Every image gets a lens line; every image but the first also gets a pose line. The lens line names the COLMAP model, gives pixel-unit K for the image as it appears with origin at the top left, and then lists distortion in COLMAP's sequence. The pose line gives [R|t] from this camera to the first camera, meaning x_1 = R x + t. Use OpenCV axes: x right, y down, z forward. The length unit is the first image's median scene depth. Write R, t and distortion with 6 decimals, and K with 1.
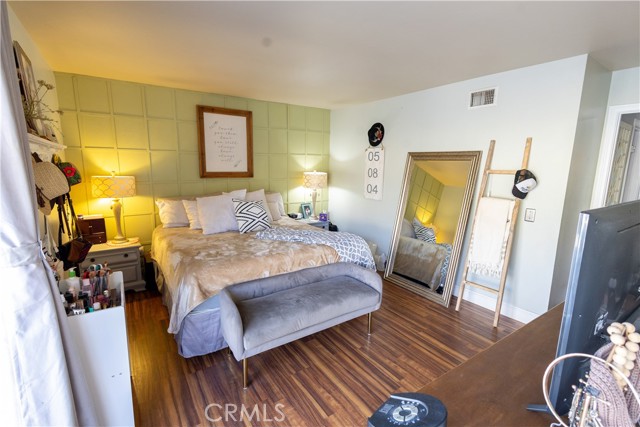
lens RADIAL K [[292.9, 0, 318.2], [0, 292.9, 215.8], [0, 0, 1]] dist [0.010403, -0.001726]
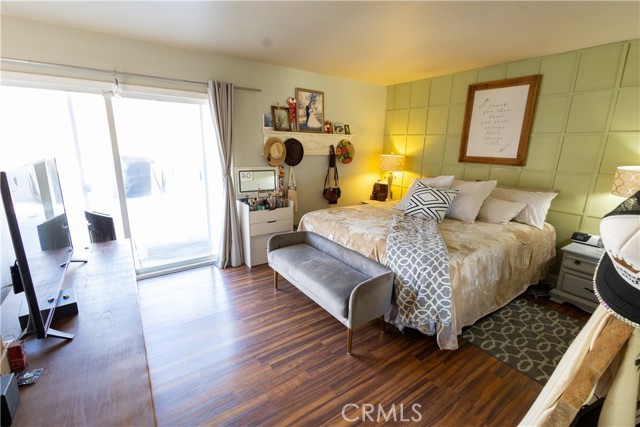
lens RADIAL K [[292.9, 0, 320.0], [0, 292.9, 213.6], [0, 0, 1]] dist [0.010403, -0.001726]
pose [[0.018690, 0.223993, -0.974412, 0.587089], [-0.196964, 0.956309, 0.216053, -0.086440], [0.980233, 0.187886, 0.061992, 0.529918]]
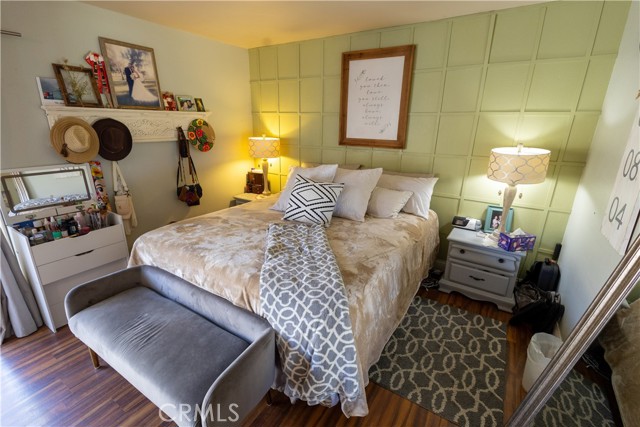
lens RADIAL K [[292.9, 0, 318.8], [0, 292.9, 213.4], [0, 0, 1]] dist [0.010403, -0.001726]
pose [[0.397098, 0.274797, -0.875671, 0.378682], [-0.170874, 0.959577, 0.223640, -0.120408], [0.901729, 0.060822, 0.428002, 0.606313]]
